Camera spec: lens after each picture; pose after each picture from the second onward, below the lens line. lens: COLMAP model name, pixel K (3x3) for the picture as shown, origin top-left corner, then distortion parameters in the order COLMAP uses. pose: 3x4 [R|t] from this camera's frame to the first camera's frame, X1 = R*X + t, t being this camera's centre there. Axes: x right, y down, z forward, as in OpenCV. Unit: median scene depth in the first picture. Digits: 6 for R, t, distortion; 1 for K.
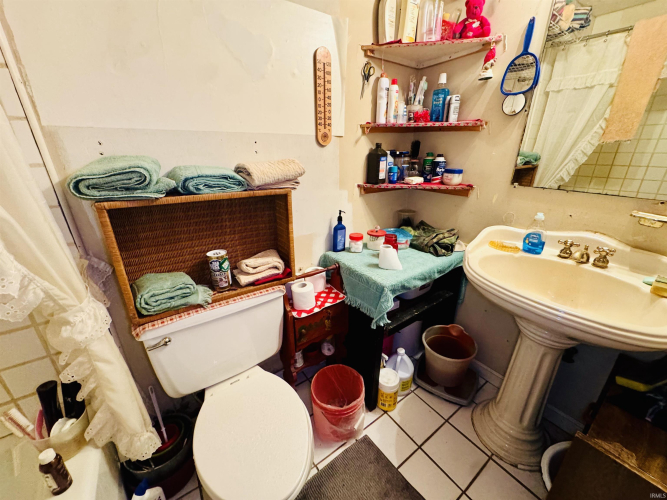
lens RADIAL K [[264.8, 0, 333.5], [0, 264.8, 249.4], [0, 0, 1]] dist [-0.002080, 0.000001]
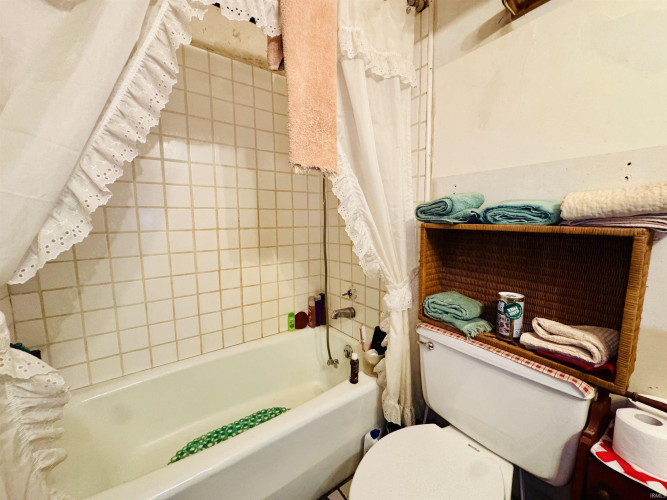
lens RADIAL K [[264.8, 0, 333.5], [0, 264.8, 249.4], [0, 0, 1]] dist [-0.002080, 0.000001]
pose [[0.015132, 0.112110, -0.993581, 0.387795], [-0.349004, 0.931790, 0.099822, -0.008819], [0.936999, 0.345253, 0.053227, 0.339361]]
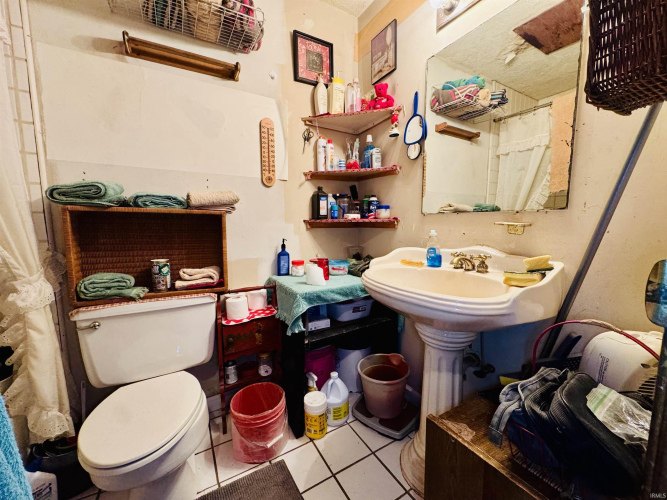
lens RADIAL K [[264.8, 0, 333.5], [0, 264.8, 249.4], [0, 0, 1]] dist [-0.002080, 0.000001]
pose [[0.995785, 0.005864, -0.091531, 0.452349], [-0.029870, 0.964280, -0.263194, 0.254410], [0.086718, 0.264818, 0.960391, -0.113257]]
